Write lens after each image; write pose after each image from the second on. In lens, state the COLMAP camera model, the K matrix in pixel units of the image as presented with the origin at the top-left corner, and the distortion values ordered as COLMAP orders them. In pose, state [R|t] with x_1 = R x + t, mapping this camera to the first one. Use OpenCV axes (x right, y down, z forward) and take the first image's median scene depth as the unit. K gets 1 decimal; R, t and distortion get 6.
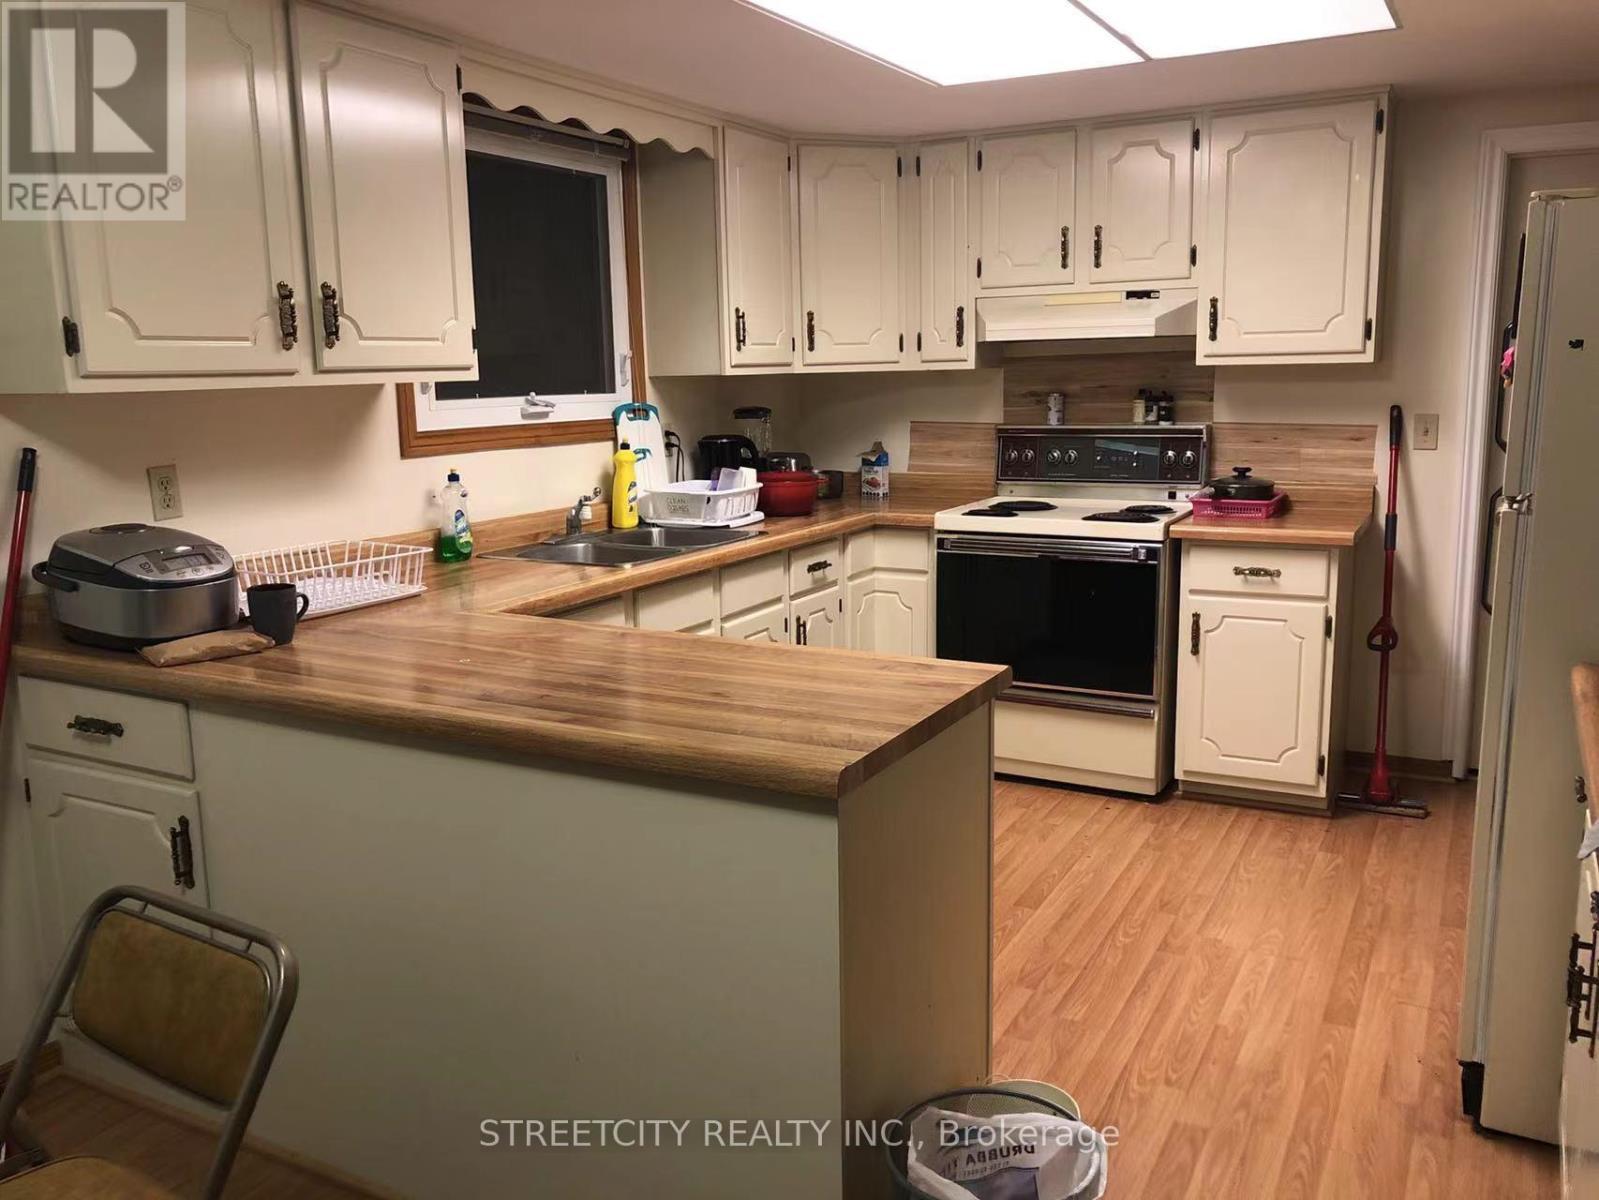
lens RADIAL K [[1273.2, 0, 796.0], [0, 1273.2, 576.8], [0, 0, 1]] dist [0.118082, -0.279020]
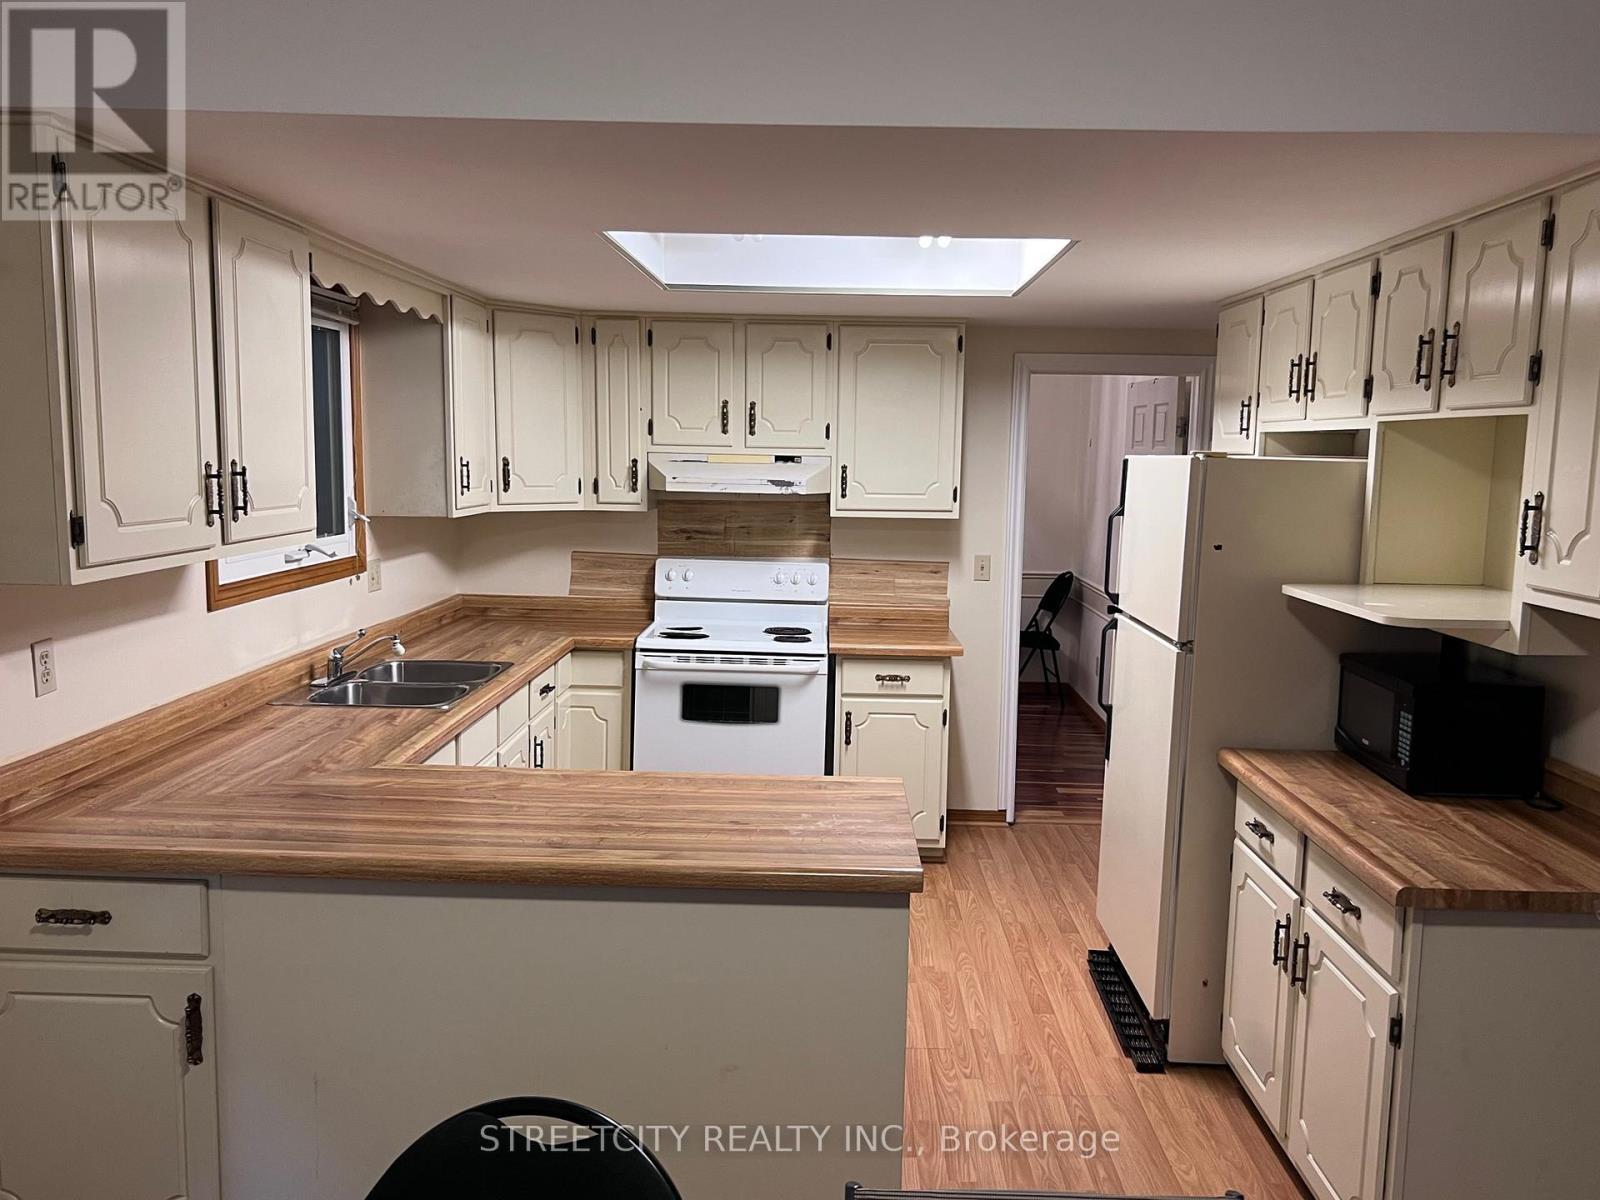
lens RADIAL K [[1219.3, 0, 807.7], [0, 1219.3, 580.7], [0, 0, 1]] dist [0.057111, -0.068057]
pose [[0.889983, -0.010787, 0.455865, -0.267440], [0.038018, 0.997995, -0.050608, -0.040867], [-0.454405, 0.062371, 0.888609, -0.063488]]
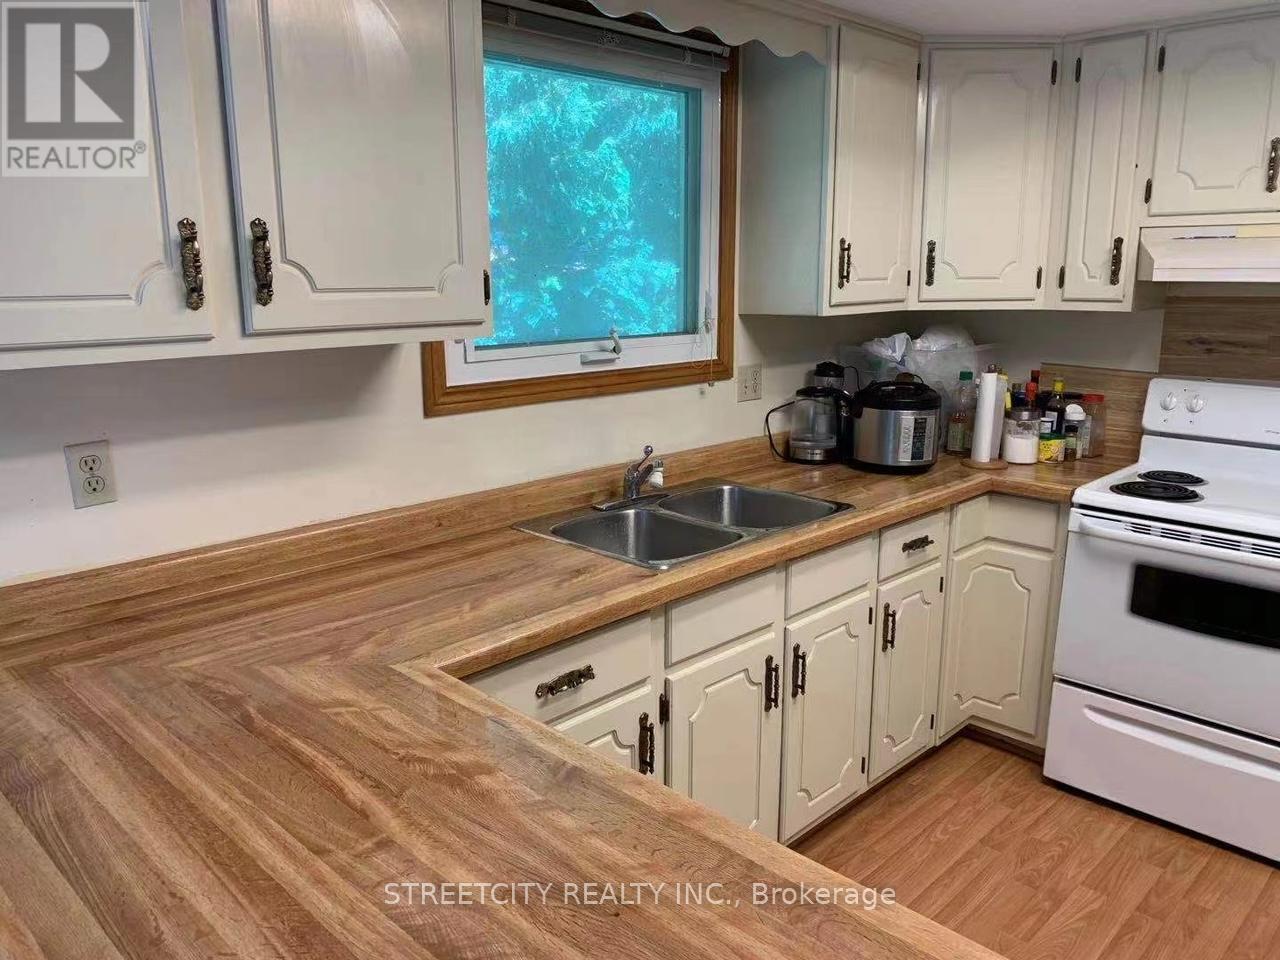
lens RADIAL K [[975.5, 0, 646.2], [0, 975.5, 464.6], [0, 0, 1]] dist [0.057111, -0.068057]
pose [[0.962013, 0.070726, -0.263682, 0.012622], [-0.060812, 0.997108, 0.045586, -0.080816], [0.266143, -0.027819, 0.963532, 0.323351]]
